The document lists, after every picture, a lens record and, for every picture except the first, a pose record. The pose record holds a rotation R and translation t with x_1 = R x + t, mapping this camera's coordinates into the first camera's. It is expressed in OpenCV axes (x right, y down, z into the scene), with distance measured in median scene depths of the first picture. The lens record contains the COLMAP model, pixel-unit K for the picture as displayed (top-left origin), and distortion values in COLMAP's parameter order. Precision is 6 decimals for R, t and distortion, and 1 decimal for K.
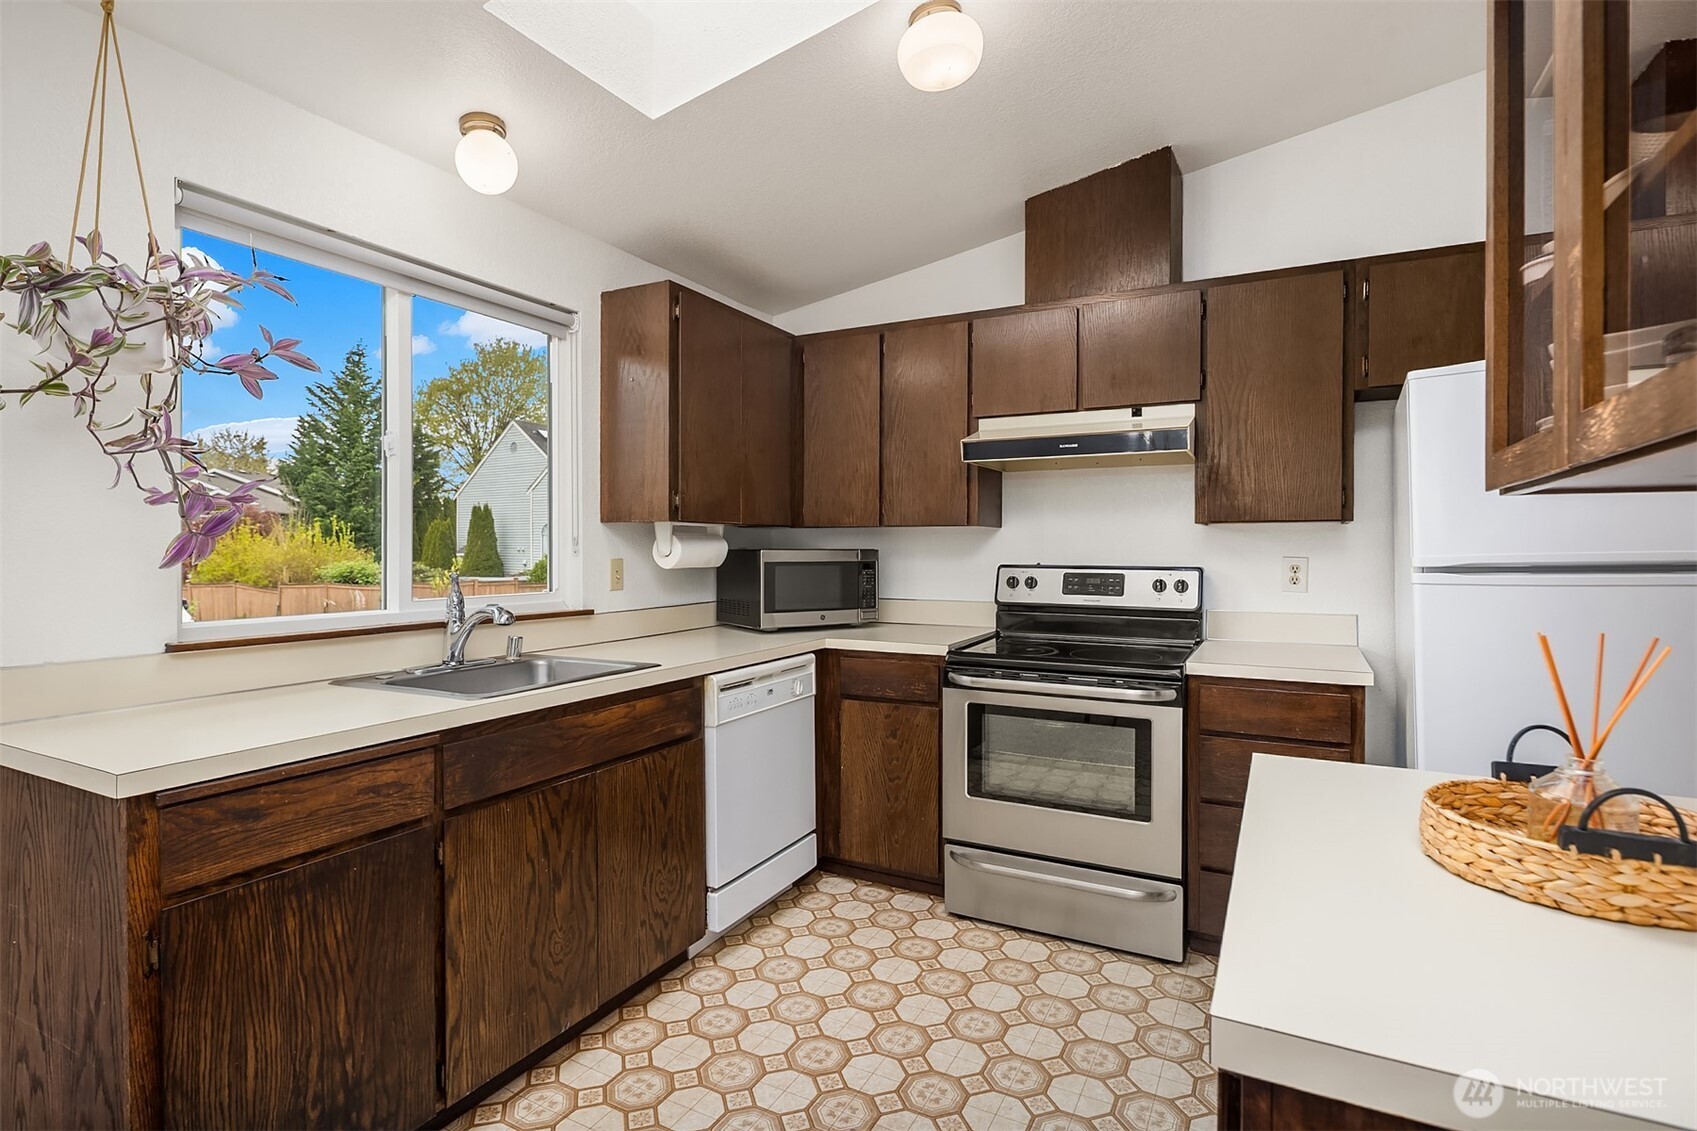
lens RADIAL K [[832.7, 0, 849.7], [0, 832.7, 553.6], [0, 0, 1]] dist [0.004946, -0.000891]
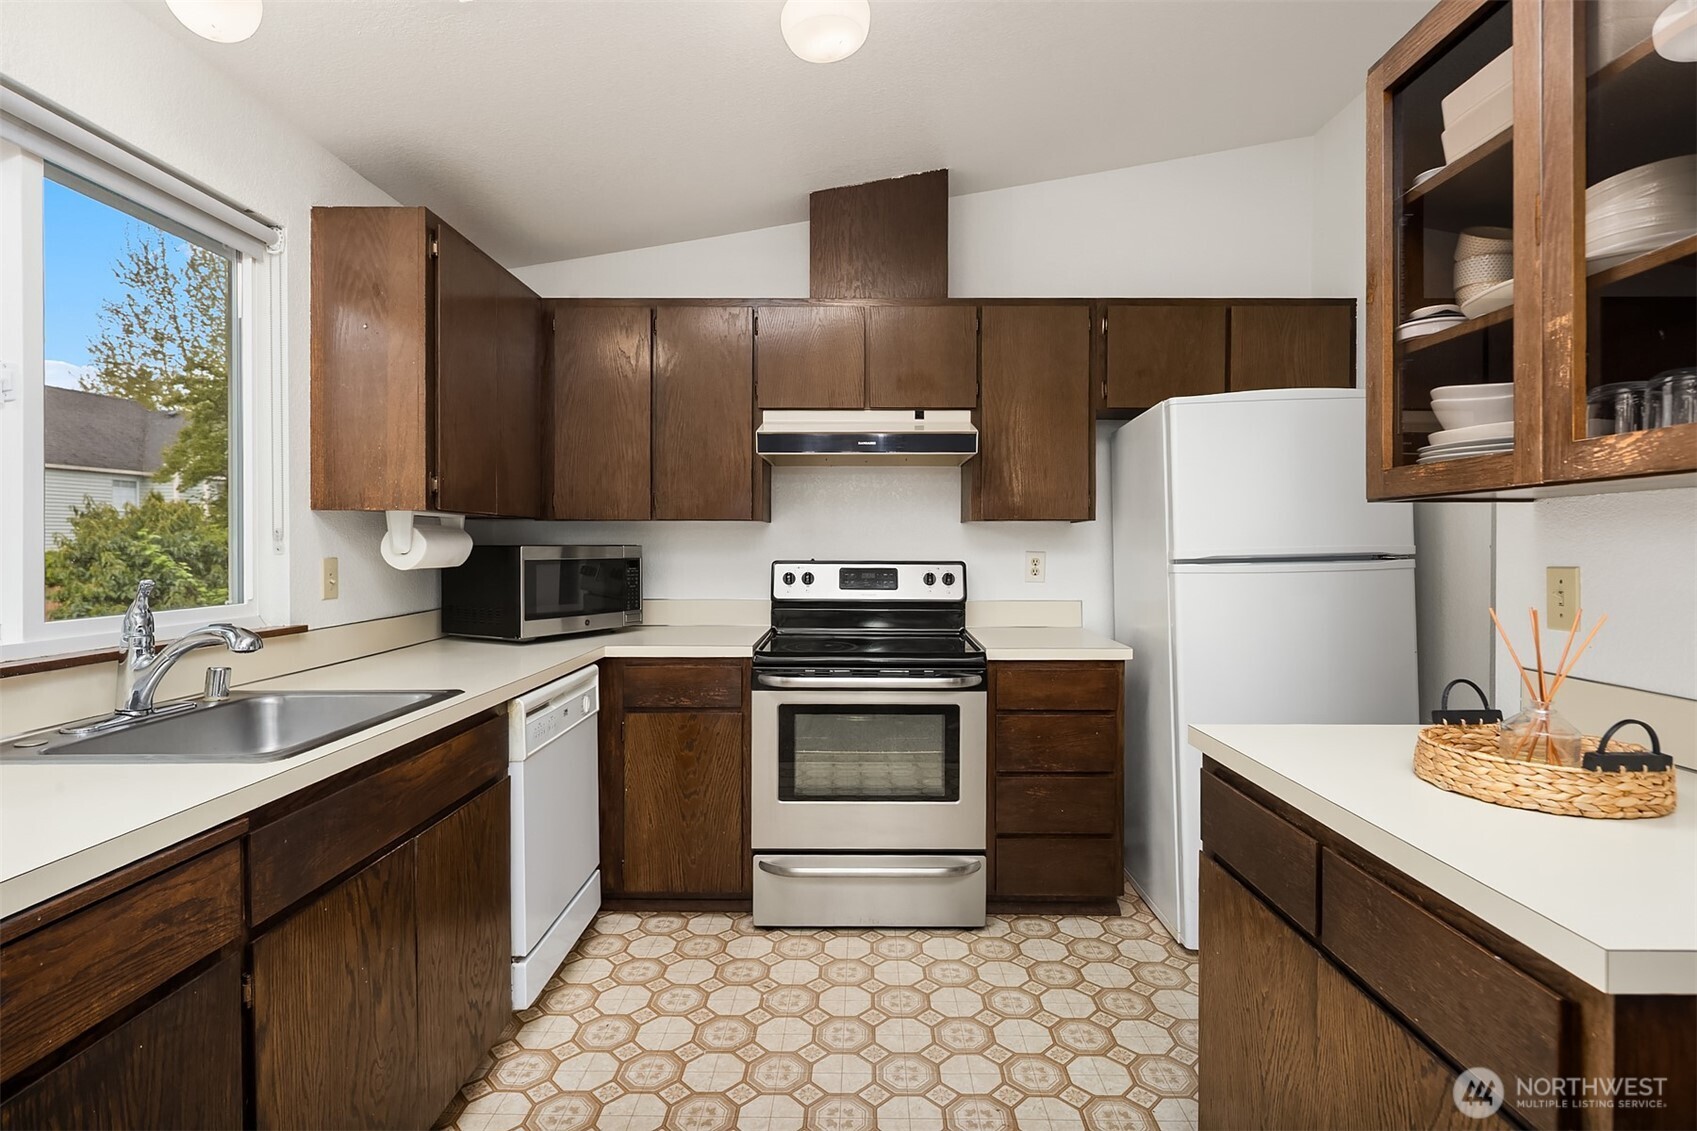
lens RADIAL K [[836.8, 0, 857.2], [0, 836.8, 549.8], [0, 0, 1]] dist [0.006180, -0.004840]
pose [[0.887625, -0.003446, 0.460553, -0.238725], [0.003193, 0.999994, 0.001328, -0.000658], [-0.460555, 0.000292, 0.887631, 0.107190]]
